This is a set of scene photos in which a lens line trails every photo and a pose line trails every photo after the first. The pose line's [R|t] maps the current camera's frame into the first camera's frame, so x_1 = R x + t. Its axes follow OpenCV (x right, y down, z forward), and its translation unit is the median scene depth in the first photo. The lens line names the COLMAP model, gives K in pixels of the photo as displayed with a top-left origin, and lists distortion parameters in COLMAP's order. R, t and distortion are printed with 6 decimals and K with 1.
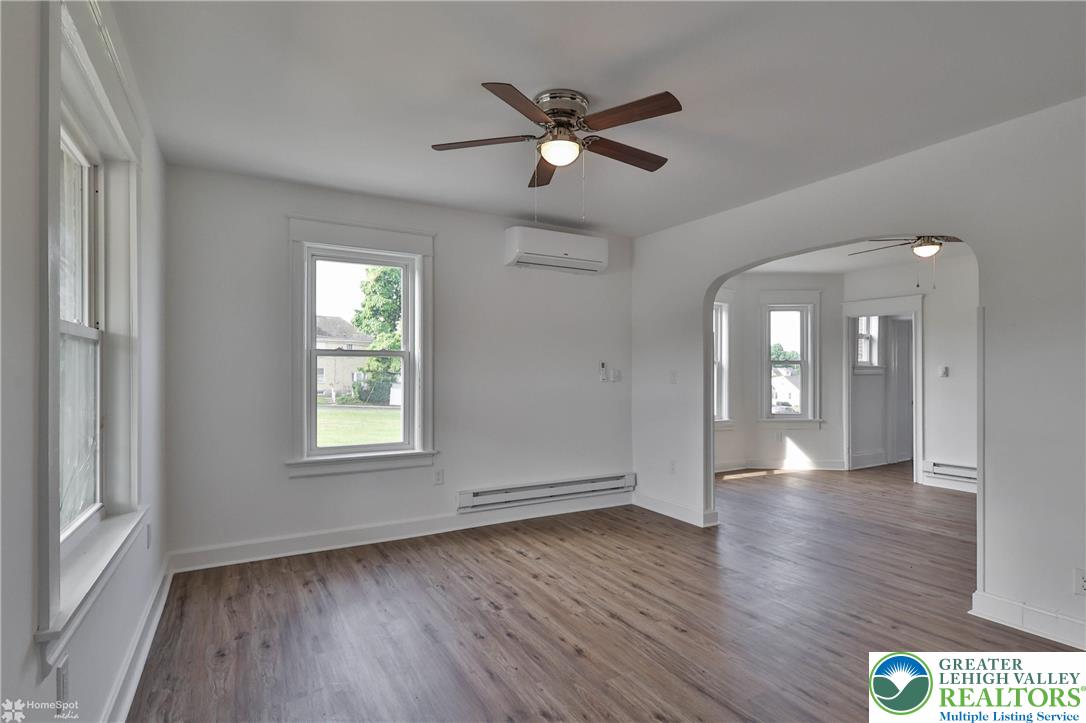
lens RADIAL K [[549.1, 0, 547.4], [0, 549.1, 366.9], [0, 0, 1]] dist [-0.000181, 0.001129]
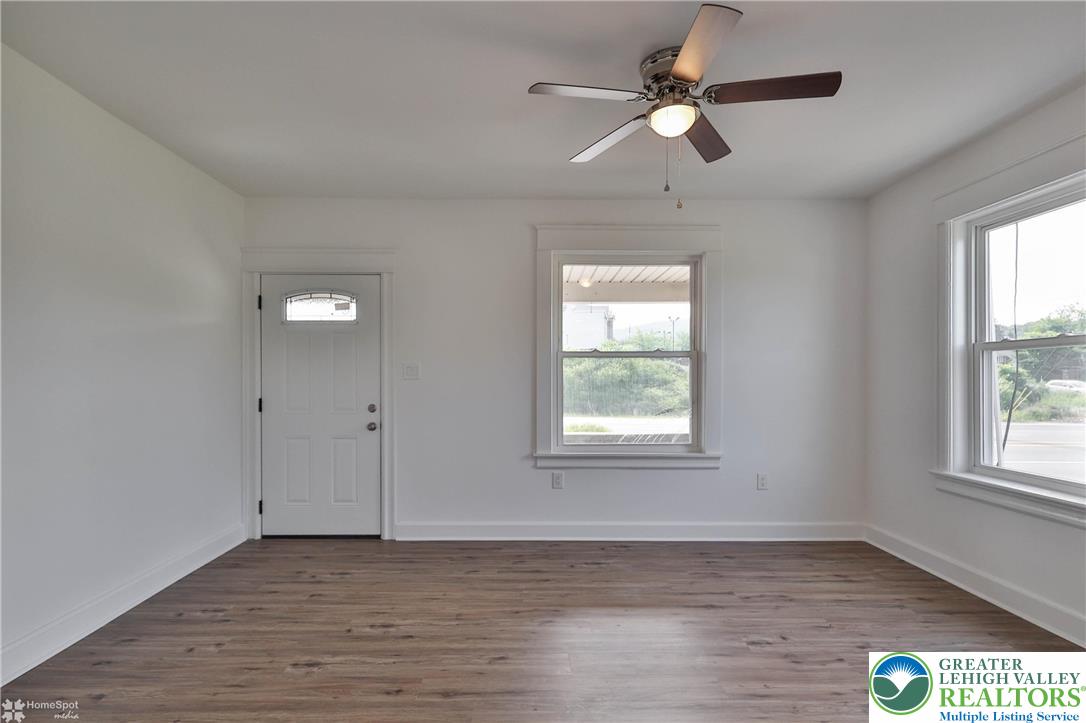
lens RADIAL K [[549.1, 0, 547.4], [0, 549.1, 366.9], [0, 0, 1]] dist [-0.000181, 0.001129]
pose [[-0.450912, -0.007713, -0.892535, 0.740288], [0.001433, 0.999955, -0.009366, 0.009024], [0.892567, -0.005502, -0.450880, 0.980301]]
